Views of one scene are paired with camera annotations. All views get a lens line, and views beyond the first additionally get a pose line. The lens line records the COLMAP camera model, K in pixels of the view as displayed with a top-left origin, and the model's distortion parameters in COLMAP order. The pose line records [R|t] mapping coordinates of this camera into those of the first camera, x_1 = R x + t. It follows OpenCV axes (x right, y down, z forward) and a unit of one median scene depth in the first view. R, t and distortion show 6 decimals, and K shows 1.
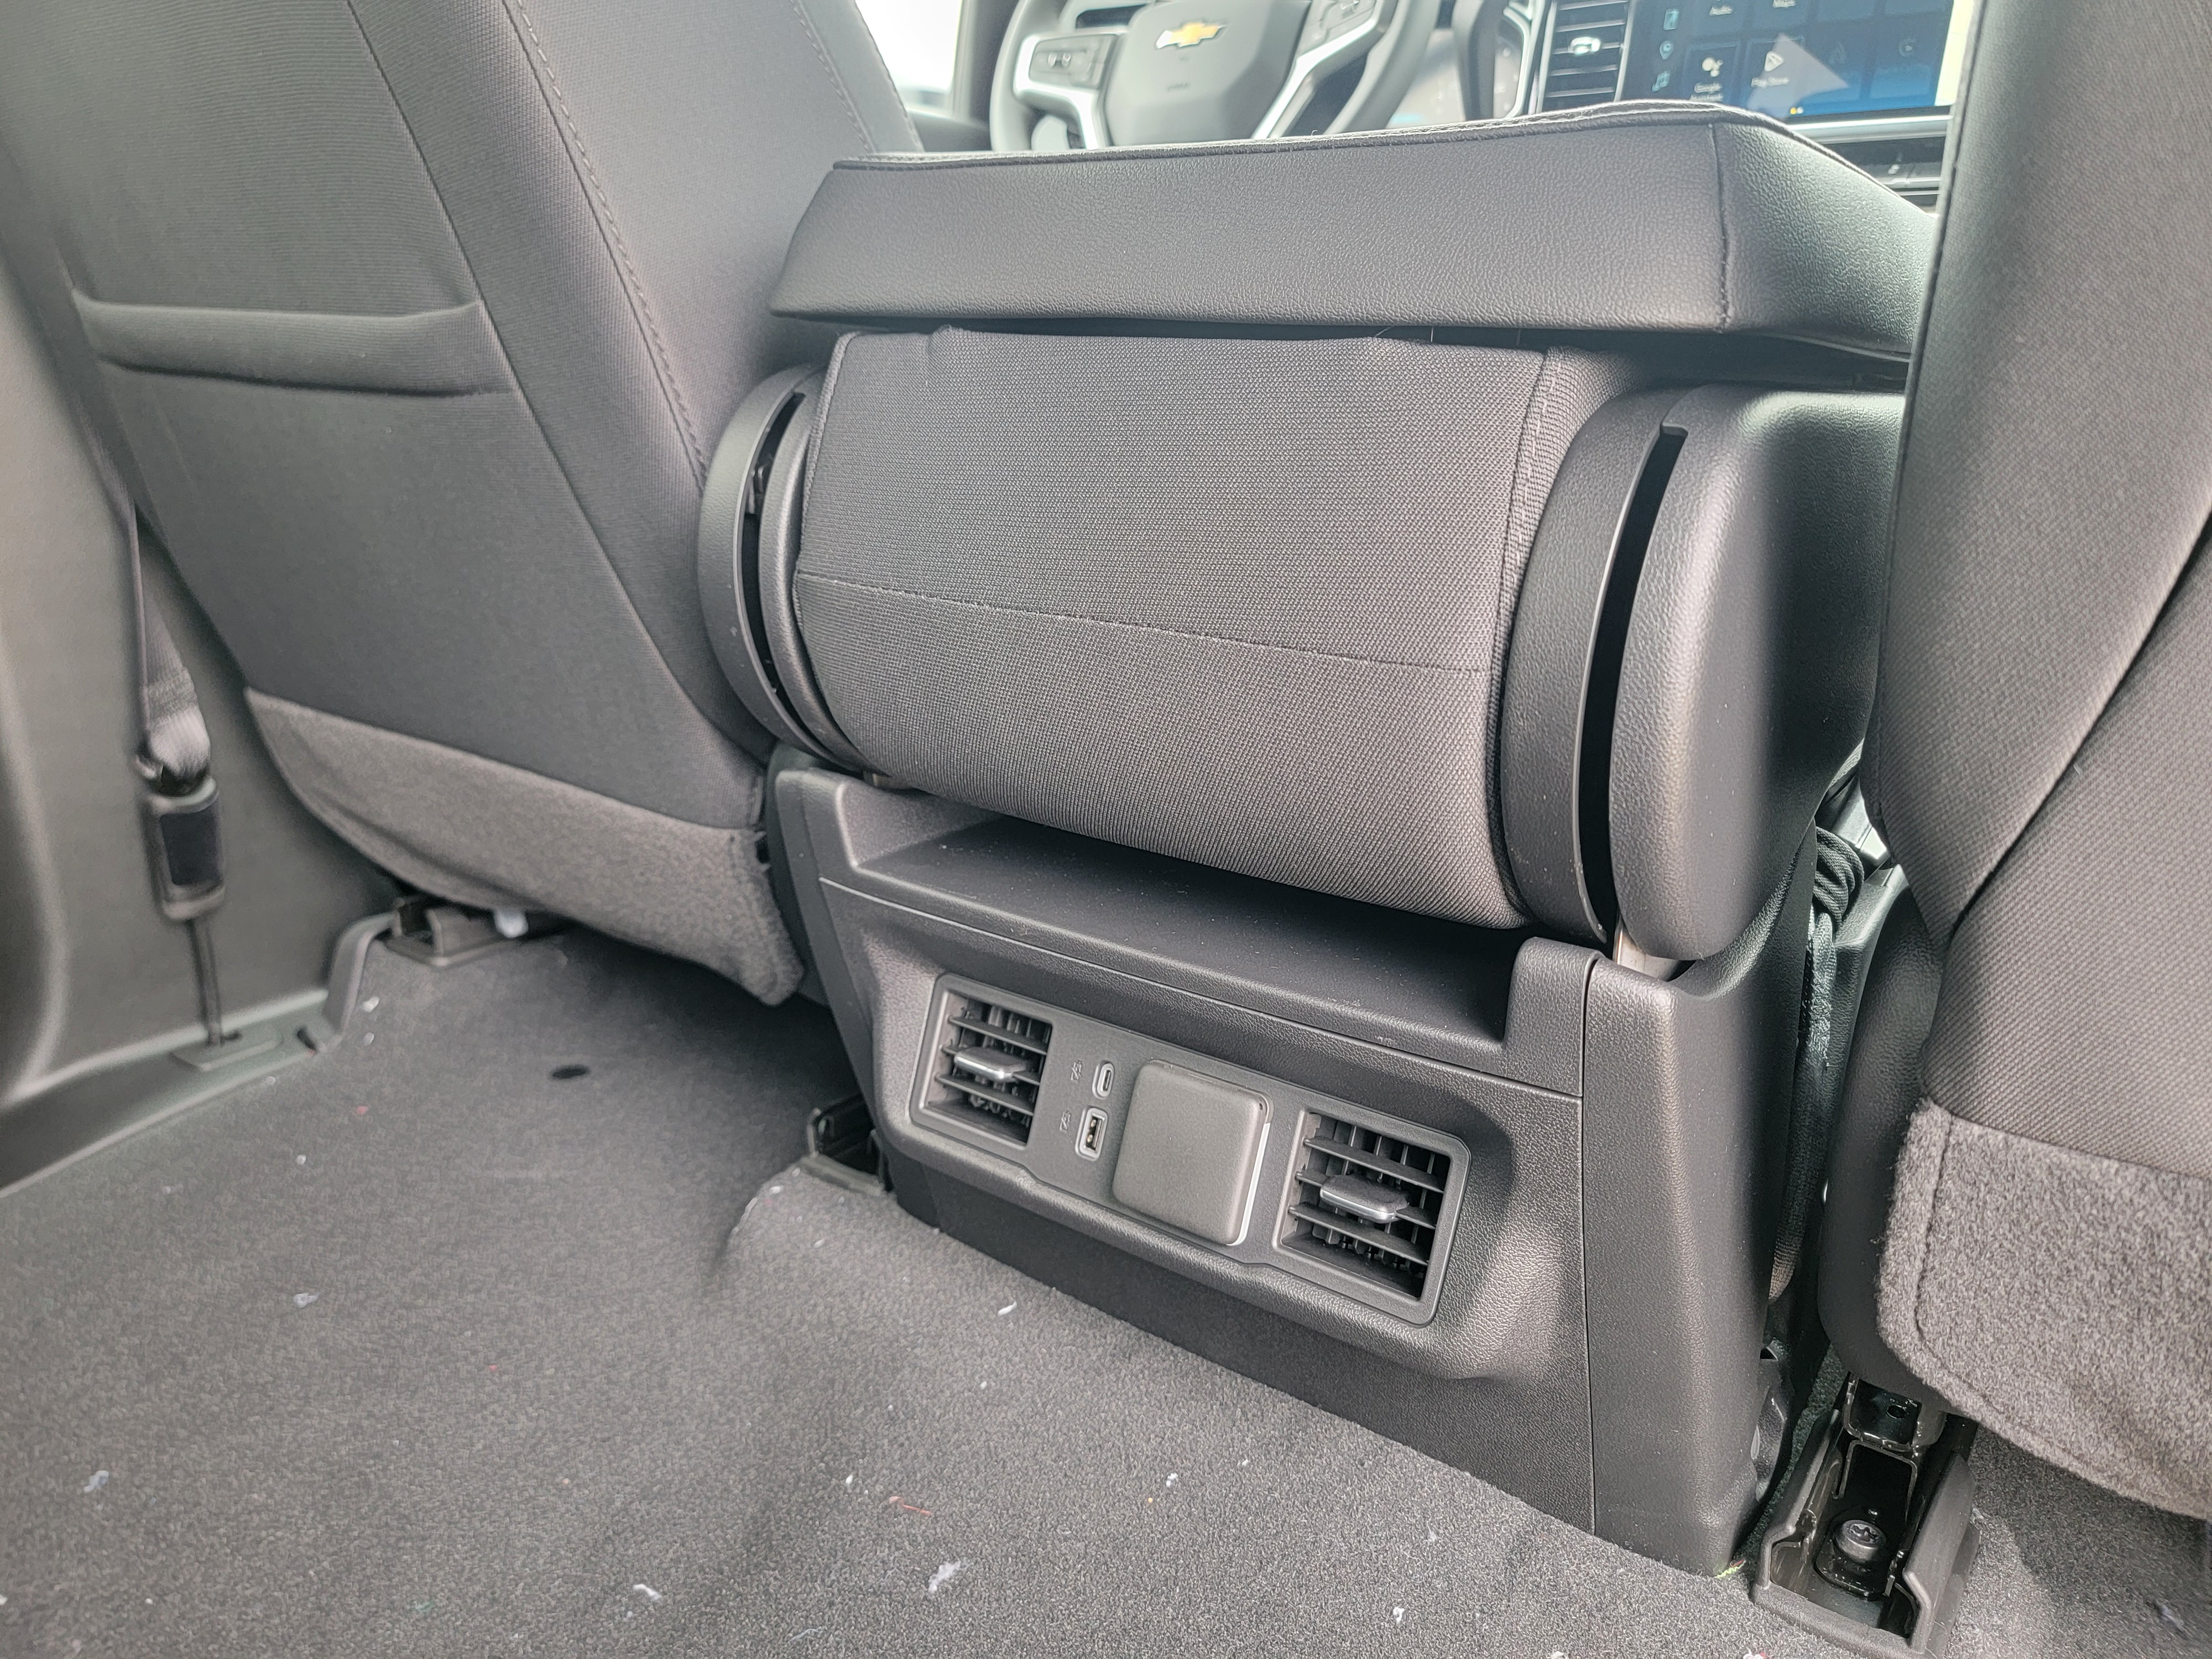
lens RADIAL K [[1535.0, 0, 1133.9], [0, 1535.0, 844.9], [0, 0, 1]] dist [0.077766, -0.065470]
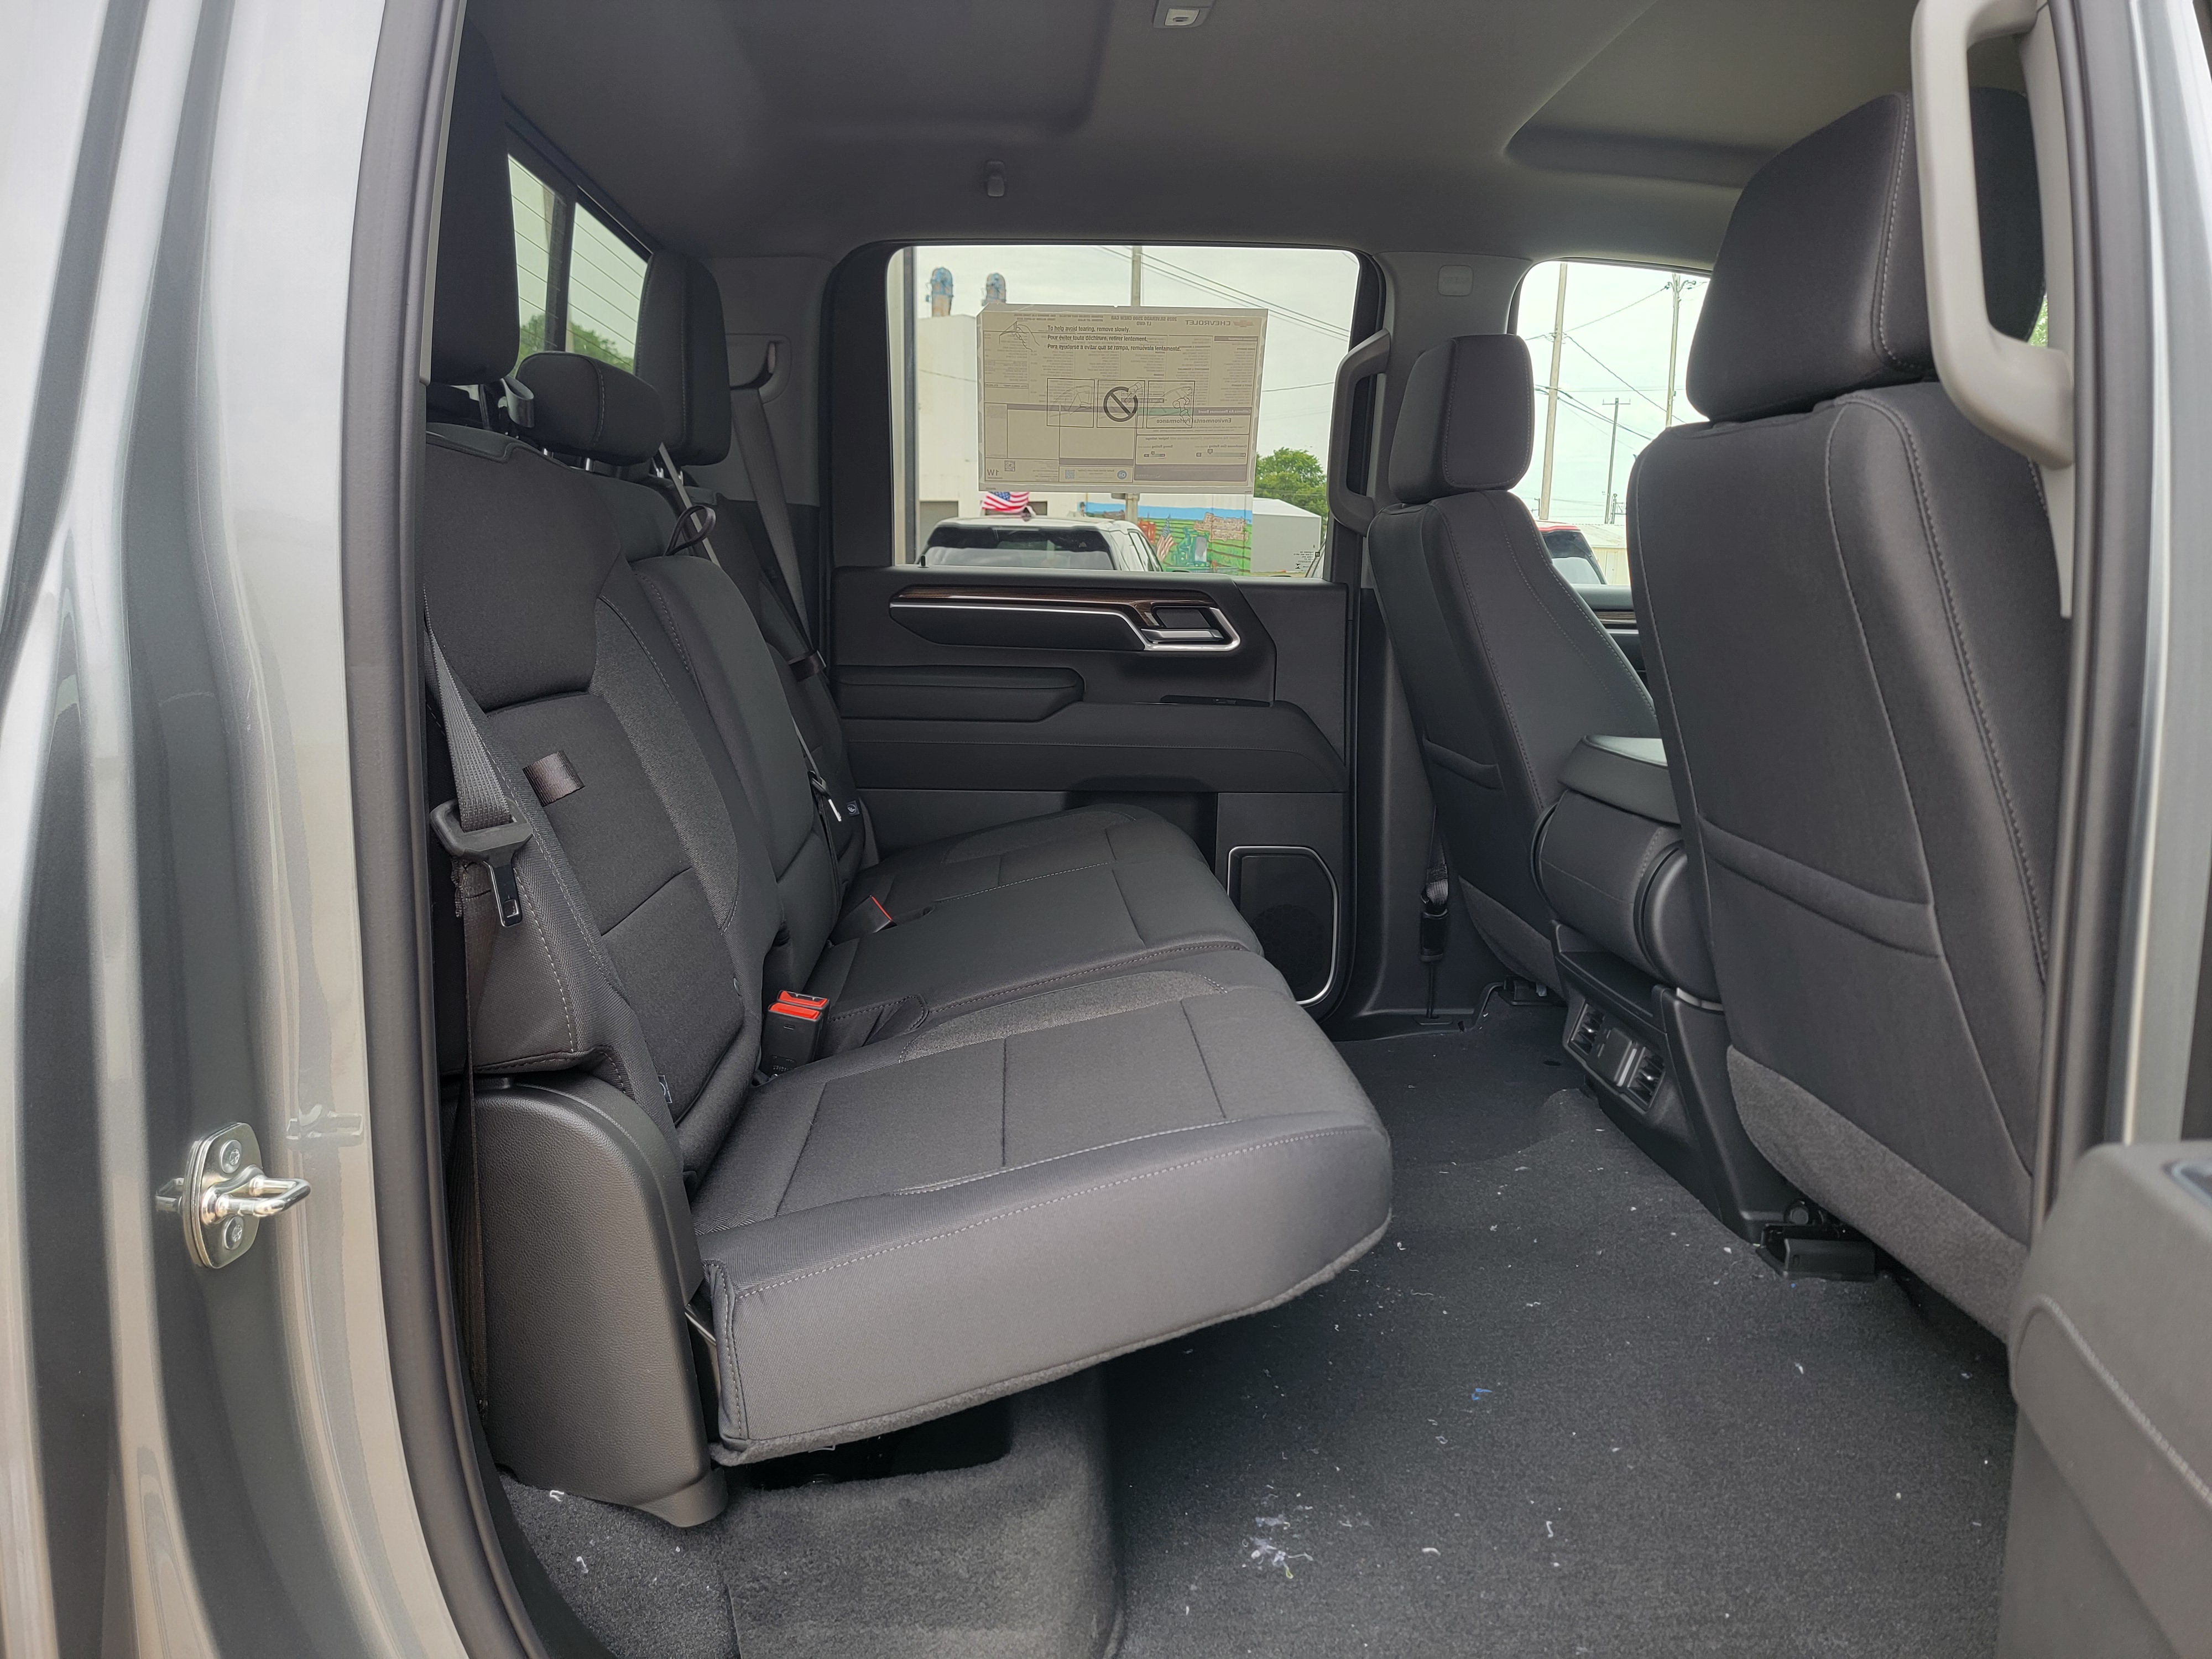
lens RADIAL K [[1535.0, 0, 1133.9], [0, 1535.0, 844.9], [0, 0, 1]] dist [0.077766, -0.065470]
pose [[0.632423, 0.113543, -0.766257, 0.992055], [-0.232806, 0.971327, -0.048214, 0.095222], [0.738812, 0.208880, 0.640723, -0.995757]]
